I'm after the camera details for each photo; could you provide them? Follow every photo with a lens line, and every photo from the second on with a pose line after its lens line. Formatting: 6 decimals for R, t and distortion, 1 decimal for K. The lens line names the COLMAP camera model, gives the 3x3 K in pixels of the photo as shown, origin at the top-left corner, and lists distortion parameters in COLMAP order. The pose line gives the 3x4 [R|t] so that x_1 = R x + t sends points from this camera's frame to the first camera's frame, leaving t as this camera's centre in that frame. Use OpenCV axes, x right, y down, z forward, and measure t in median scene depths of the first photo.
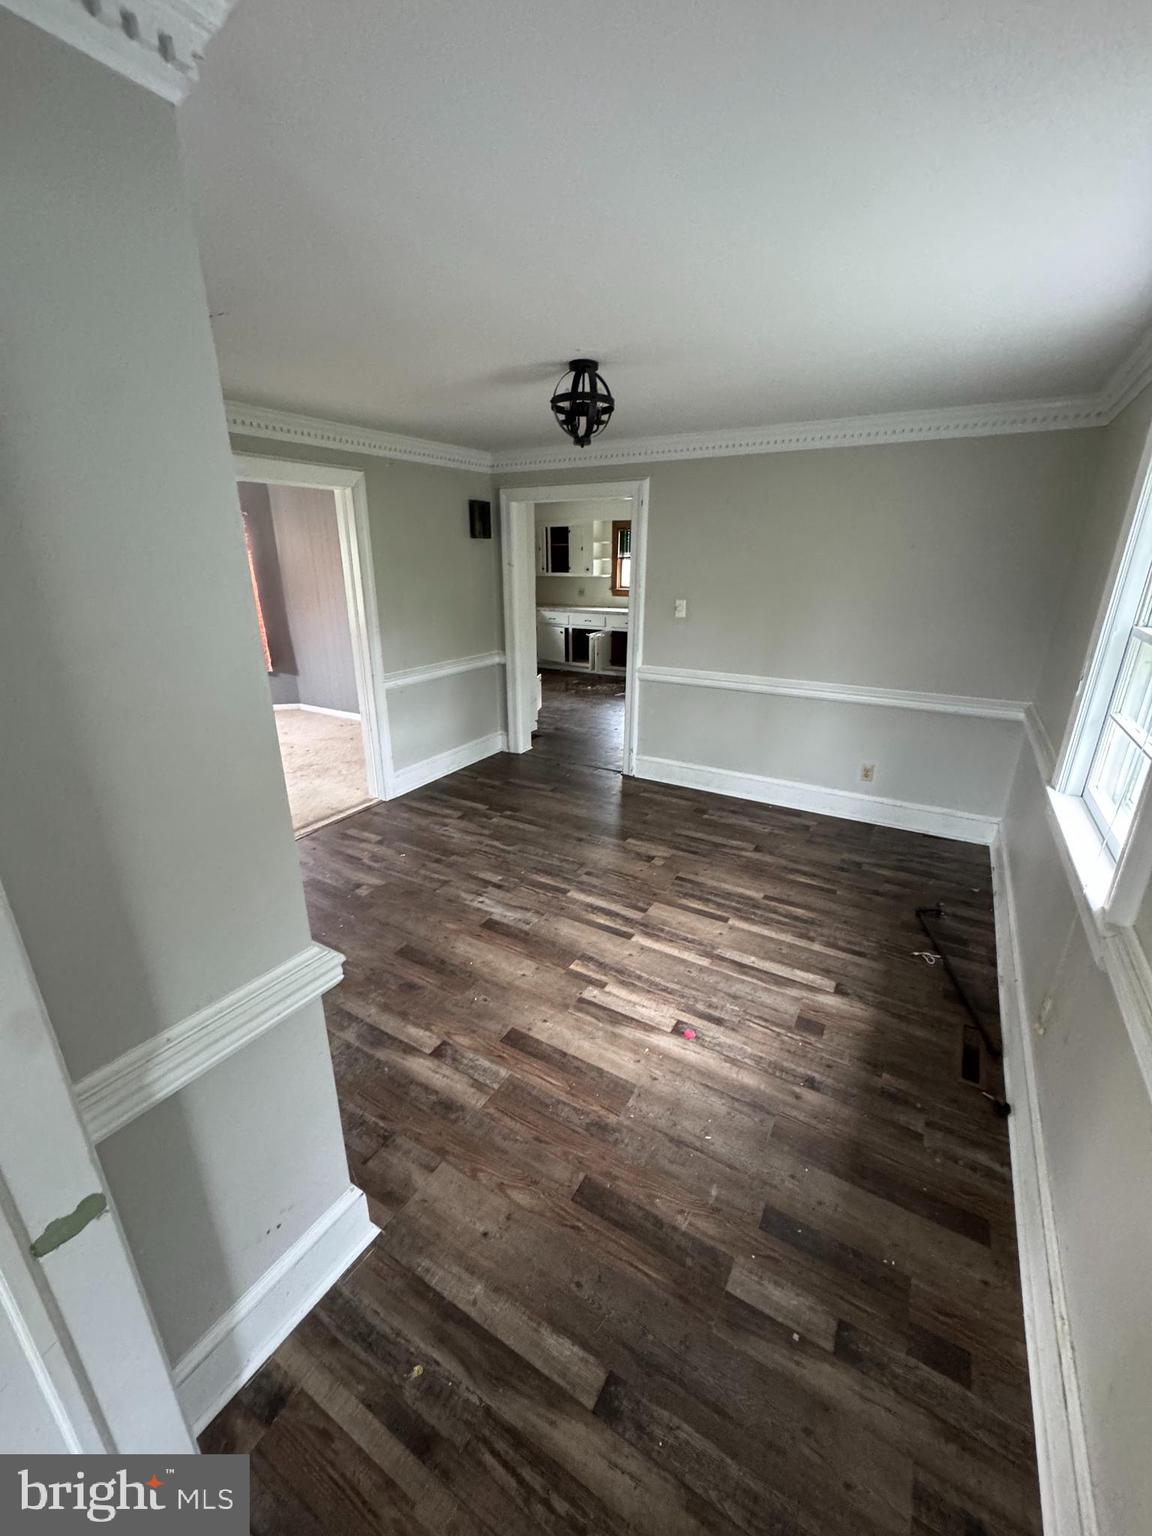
lens RADIAL K [[616.4, 0, 574.9], [0, 616.4, 767.7], [0, 0, 1]] dist [-0.000034, -0.000001]
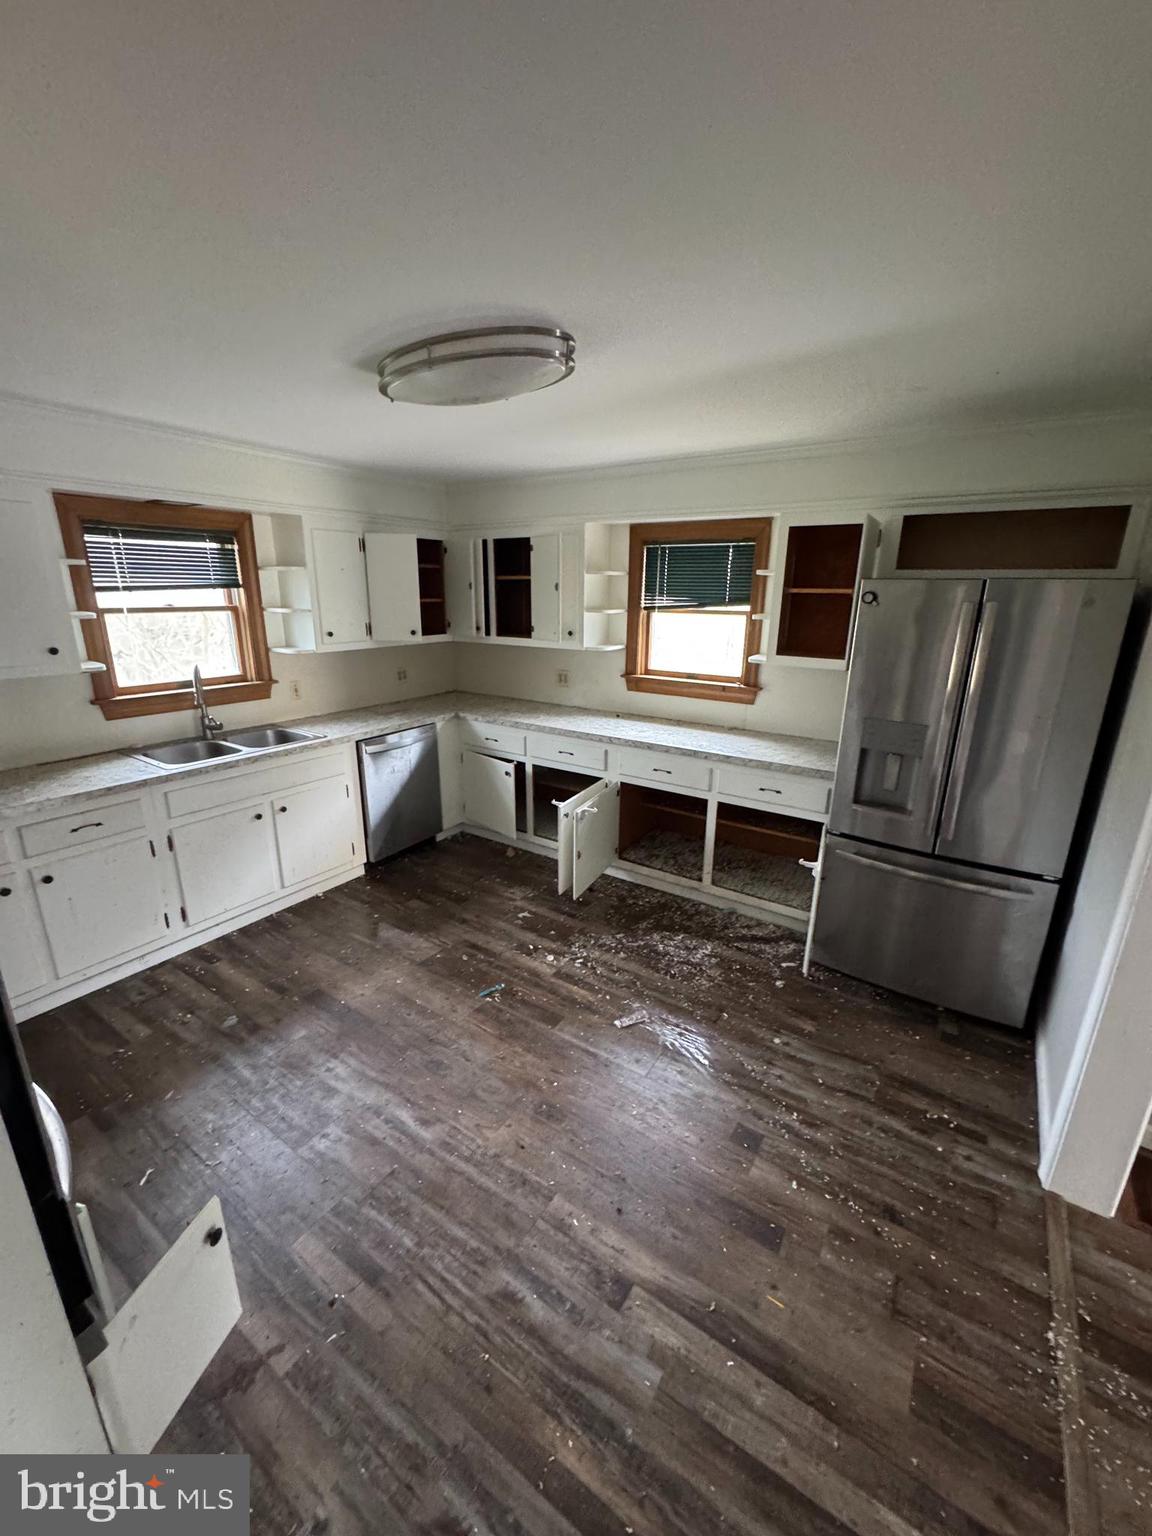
lens RADIAL K [[616.4, 0, 577.4], [0, 616.4, 771.5], [0, 0, 1]] dist [-0.000034, -0.000001]
pose [[0.998431, 0.026293, -0.049443, 0.049264], [-0.028626, 0.998481, -0.047084, -0.201207], [0.048130, 0.048425, 0.997667, 0.561946]]
